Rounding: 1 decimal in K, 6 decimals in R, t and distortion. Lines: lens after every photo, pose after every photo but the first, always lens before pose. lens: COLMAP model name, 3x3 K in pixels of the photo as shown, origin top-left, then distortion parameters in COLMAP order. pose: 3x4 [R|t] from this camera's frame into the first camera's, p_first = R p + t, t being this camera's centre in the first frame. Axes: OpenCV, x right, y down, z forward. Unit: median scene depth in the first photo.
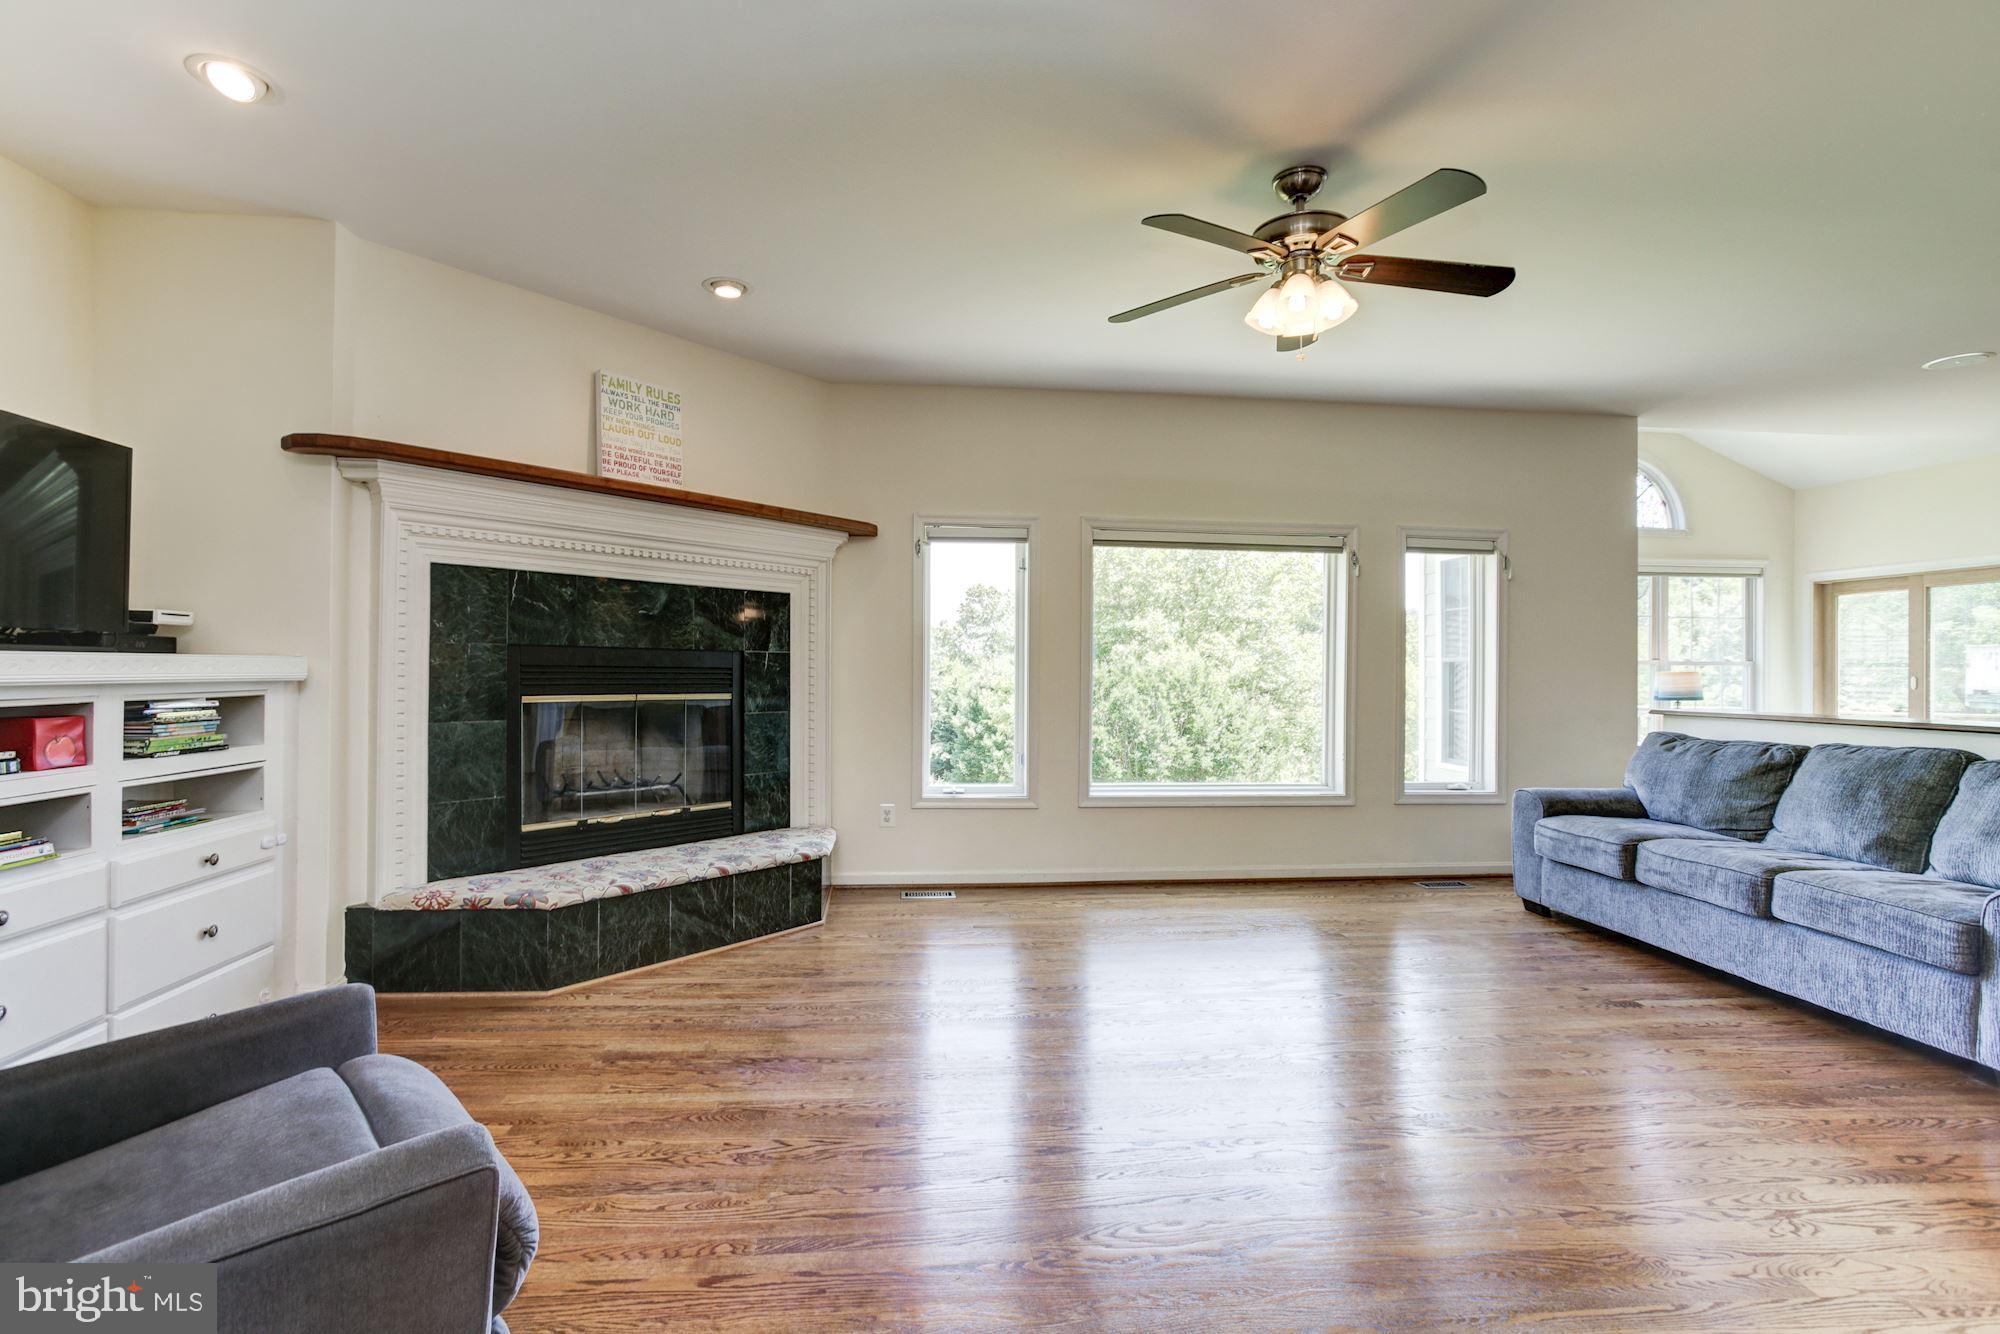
lens RADIAL K [[915.1, 0, 978.8], [0, 915.1, 660.2], [0, 0, 1]] dist [-0.023961, 0.009192]
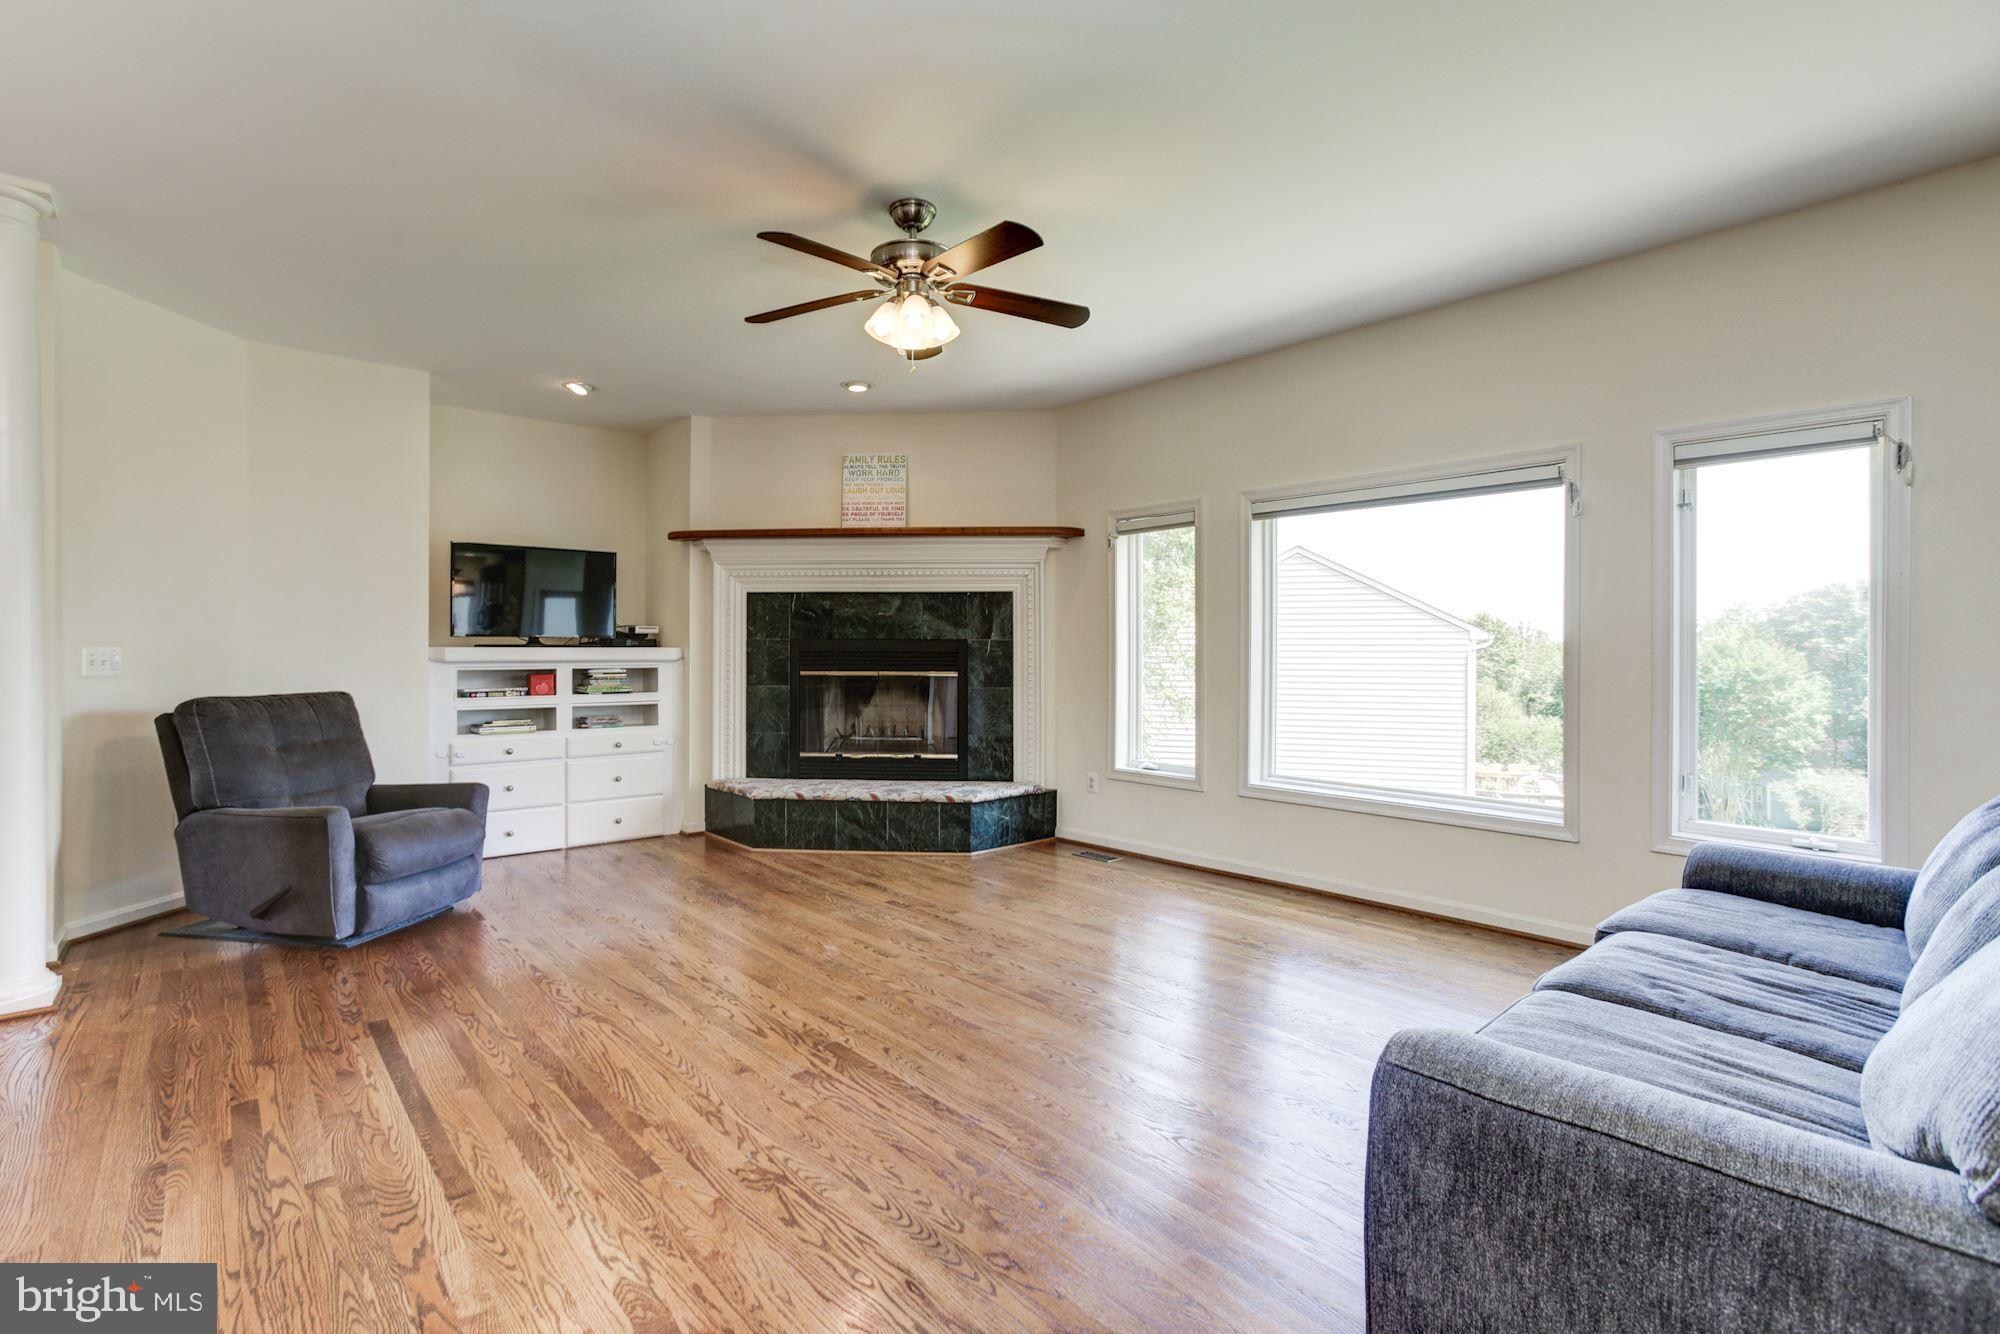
lens RADIAL K [[915.1, 0, 1044.4], [0, 915.1, 655.0], [0, 0, 1]] dist [-0.023961, 0.009192]
pose [[0.603024, -0.001863, -0.797721, 0.942467], [0.010854, 0.999924, 0.005870, 0.006208], [0.797649, -0.012199, 0.602998, 0.340586]]
